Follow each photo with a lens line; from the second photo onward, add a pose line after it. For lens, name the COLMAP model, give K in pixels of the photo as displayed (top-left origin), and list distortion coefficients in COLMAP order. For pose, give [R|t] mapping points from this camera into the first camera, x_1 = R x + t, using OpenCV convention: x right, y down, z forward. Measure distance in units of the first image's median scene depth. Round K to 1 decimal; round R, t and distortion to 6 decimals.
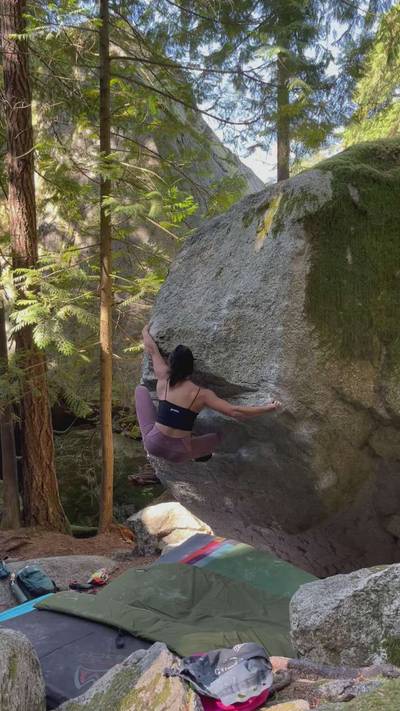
lens RADIAL K [[610.1, 0, 200.0], [0, 610.1, 355.5], [0, 0, 1]] dist [0.109278, -0.223769]
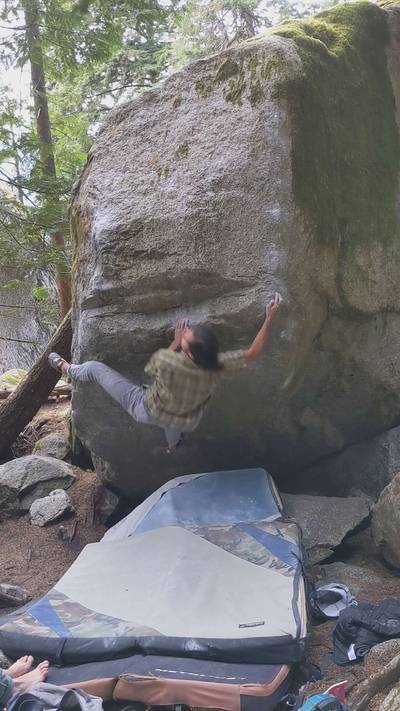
lens RADIAL K [[559.5, 0, 200.0], [0, 559.5, 355.5], [0, 0, 1]] dist [0.086120, -0.179922]
pose [[0.858898, -0.136670, 0.493575, -0.386393], [0.098290, 0.989809, 0.103036, 0.067232], [-0.502627, -0.039984, 0.863578, 0.329862]]
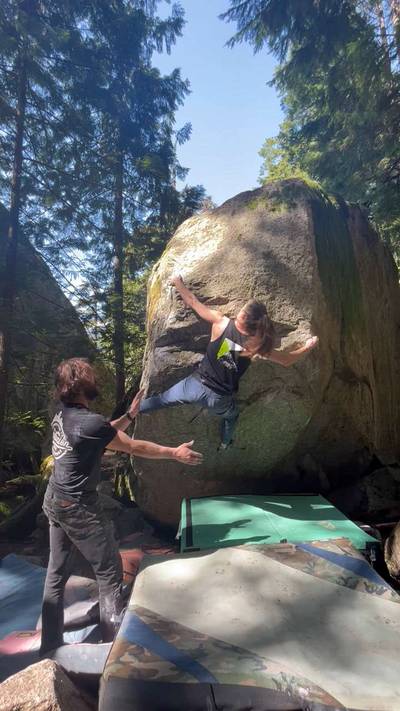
lens RADIAL K [[327.7, 0, 201.3], [0, 327.7, 353.5], [0, 0, 1]] dist [0.002439, 0.000175]
pose [[0.847254, 0.048927, 0.528929, -0.366099], [0.057177, 0.981564, -0.182383, 0.200239], [-0.528101, 0.184768, 0.828837, 0.593371]]
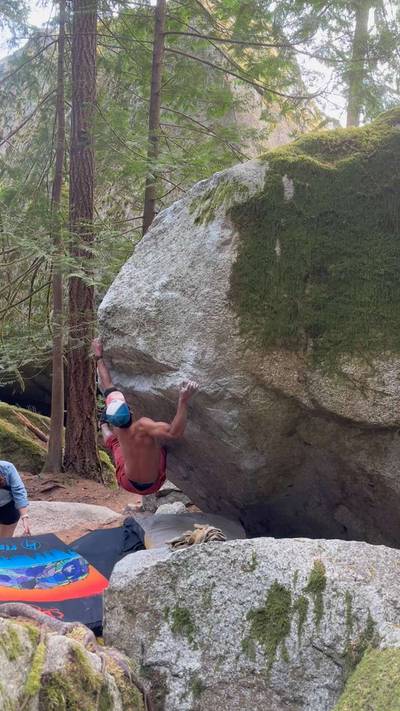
lens RADIAL K [[605.4, 0, 199.4], [0, 605.4, 349.0], [0, 0, 1]] dist [0.133969, -0.248514]
pose [[0.978769, 0.087348, -0.185423, 0.318410], [-0.078933, 0.995507, 0.052303, -0.036861], [0.189158, -0.036557, 0.981266, -0.024898]]
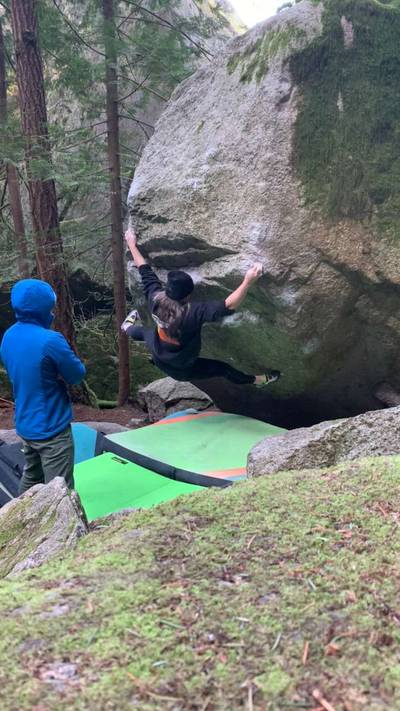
lens RADIAL K [[573.1, 0, 200.0], [0, 573.1, 355.5], [0, 0, 1]] dist [0.052729, -0.120585]
pose [[0.998576, 0.001290, -0.053338, 0.080606], [0.008317, 0.983724, 0.179493, 0.053721], [0.052701, -0.179681, 0.982312, 0.078908]]
